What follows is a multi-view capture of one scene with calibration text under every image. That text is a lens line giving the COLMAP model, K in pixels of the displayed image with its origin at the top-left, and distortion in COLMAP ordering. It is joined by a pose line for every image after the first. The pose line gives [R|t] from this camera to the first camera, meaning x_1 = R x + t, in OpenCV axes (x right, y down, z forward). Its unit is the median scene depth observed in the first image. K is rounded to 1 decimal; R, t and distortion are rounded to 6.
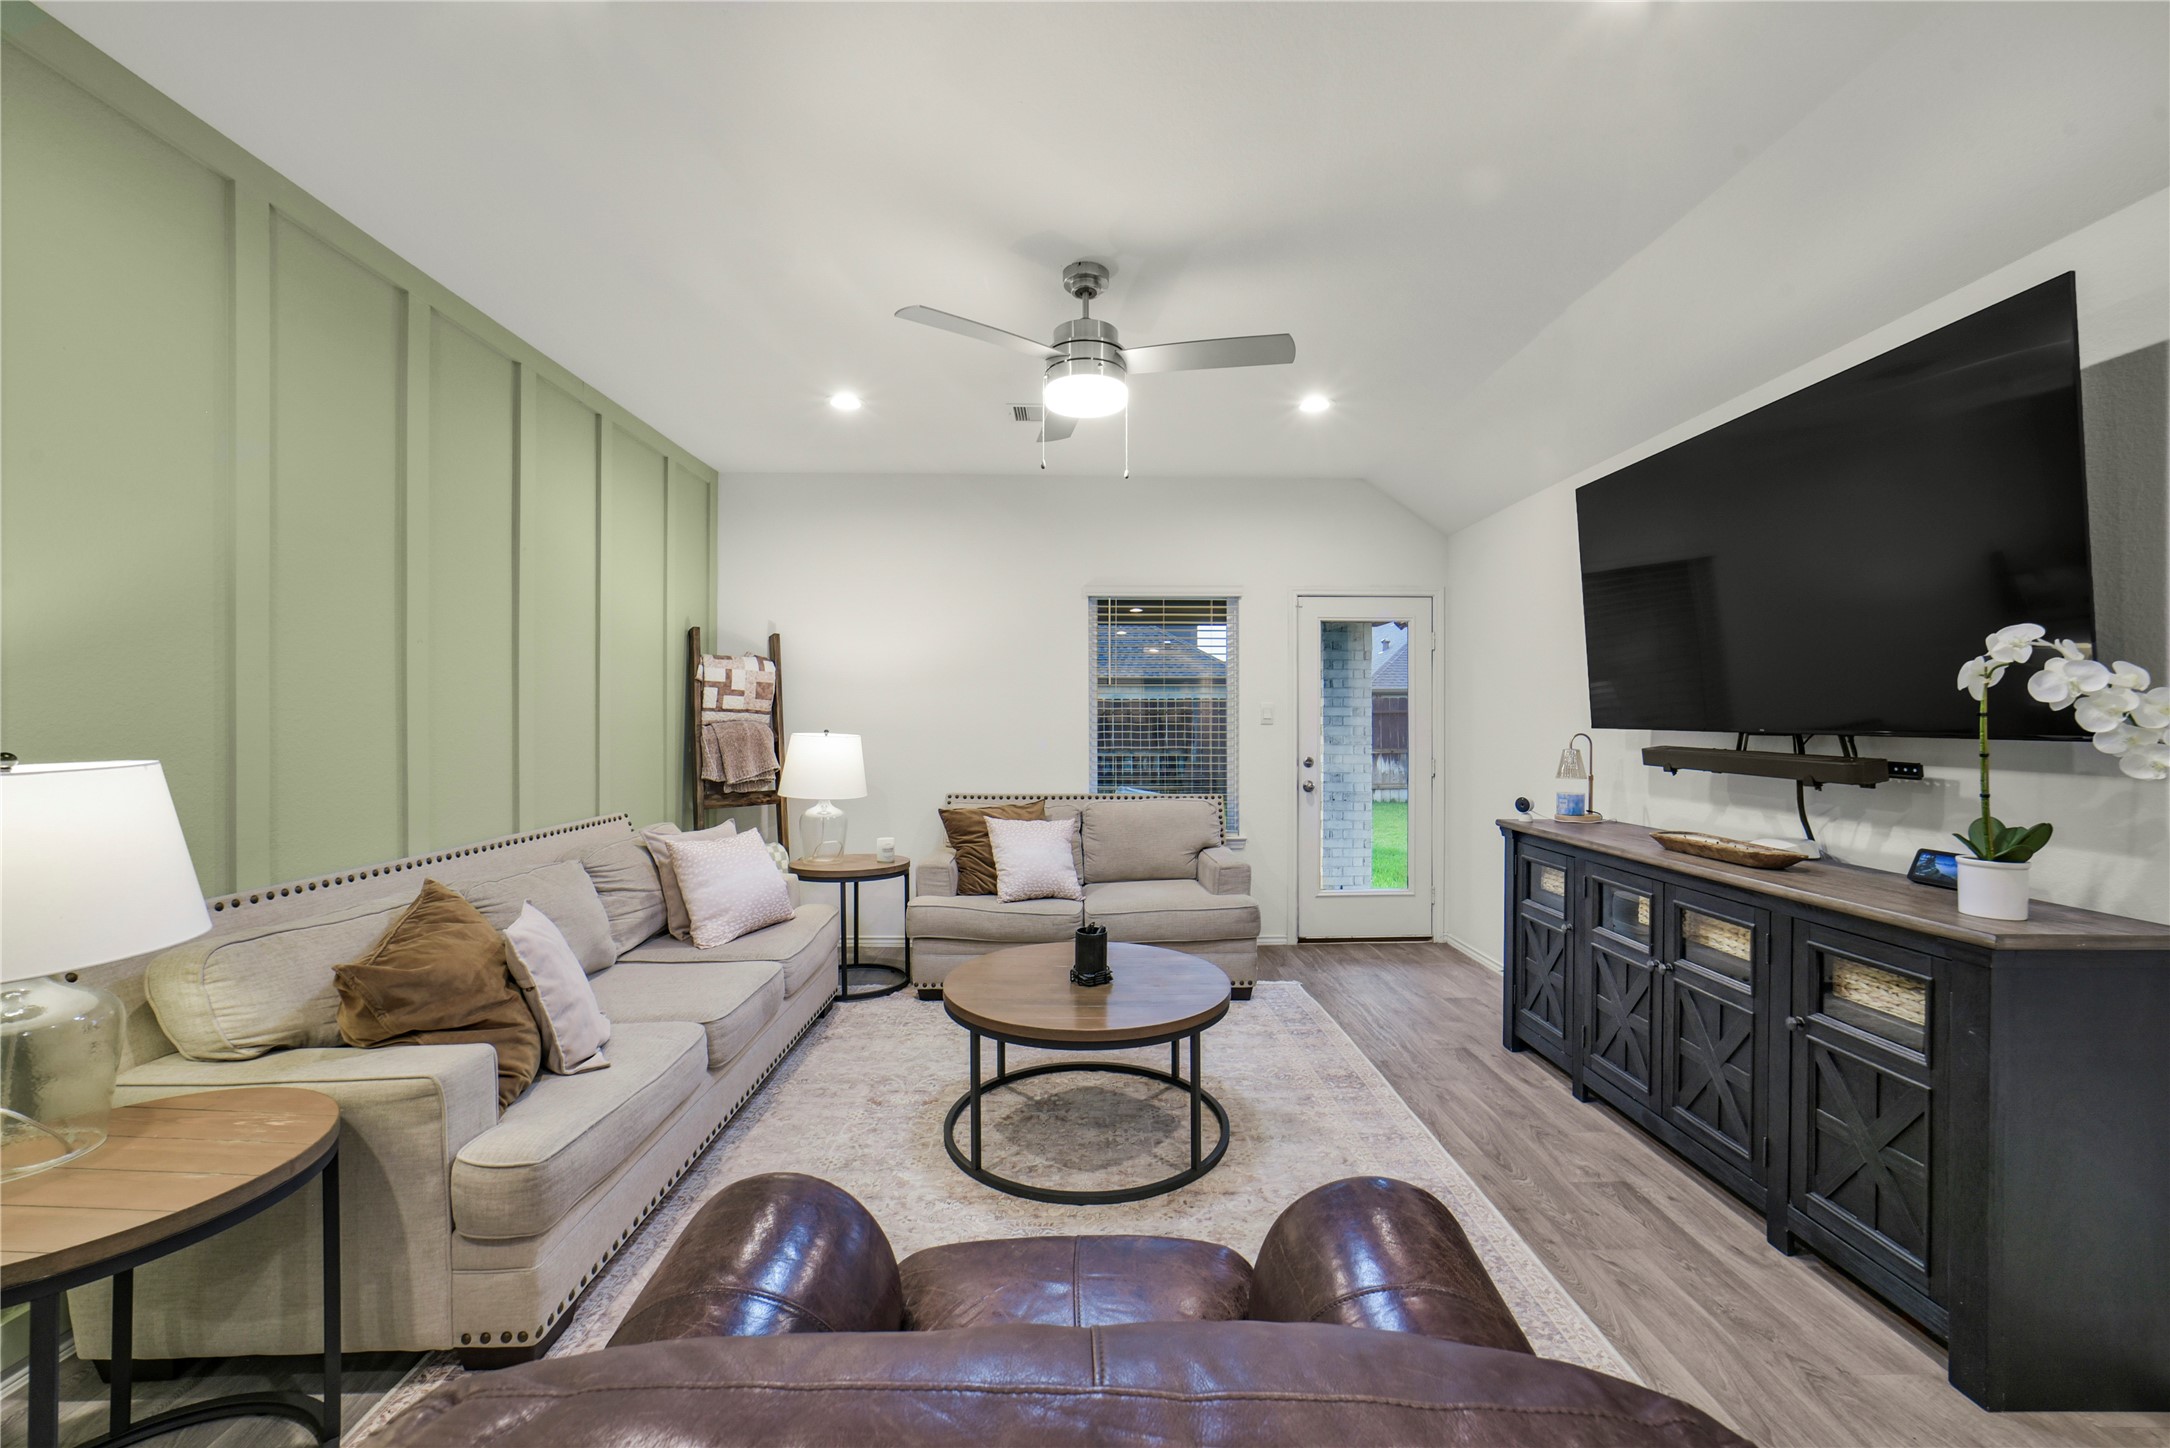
lens RADIAL K [[868.8, 0, 1097.6], [0, 868.8, 711.1], [0, 0, 1]] dist [-0.043286, 0.014192]
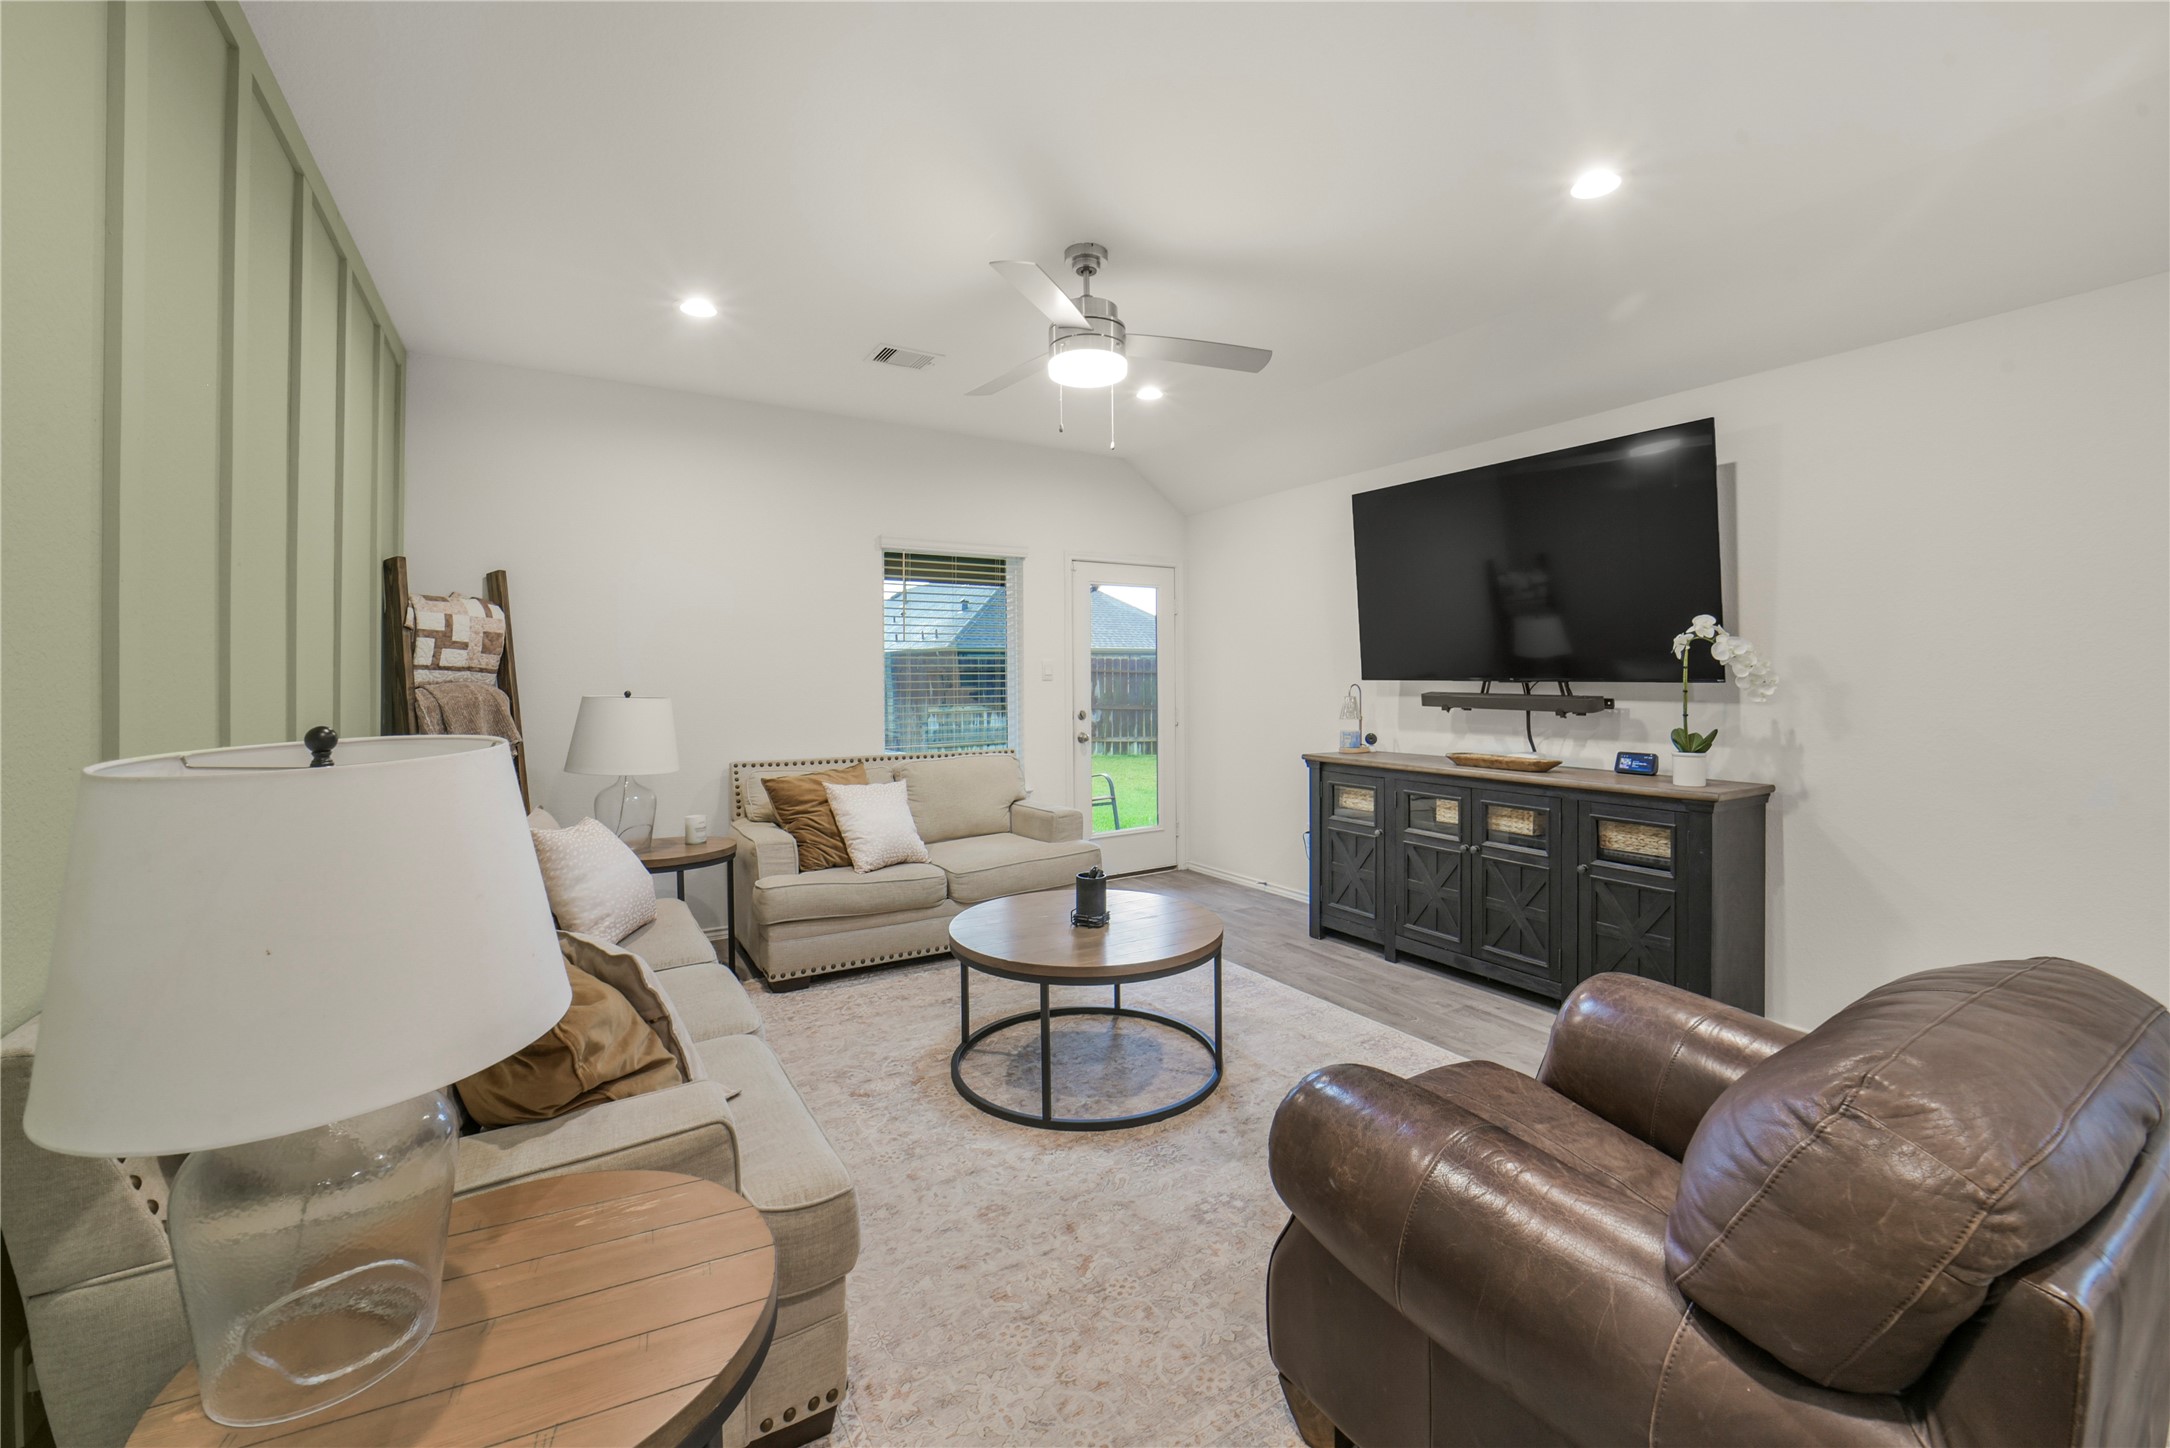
lens RADIAL K [[899.4, 0, 1105.5], [0, 899.4, 662.3], [0, 0, 1]] dist [-0.036611, 0.000166]
pose [[0.852398, 0.000699, 0.522892, -0.521994], [0.003033, 0.999976, -0.006281, 0.000977], [-0.522884, 0.006940, 0.852376, 0.052501]]
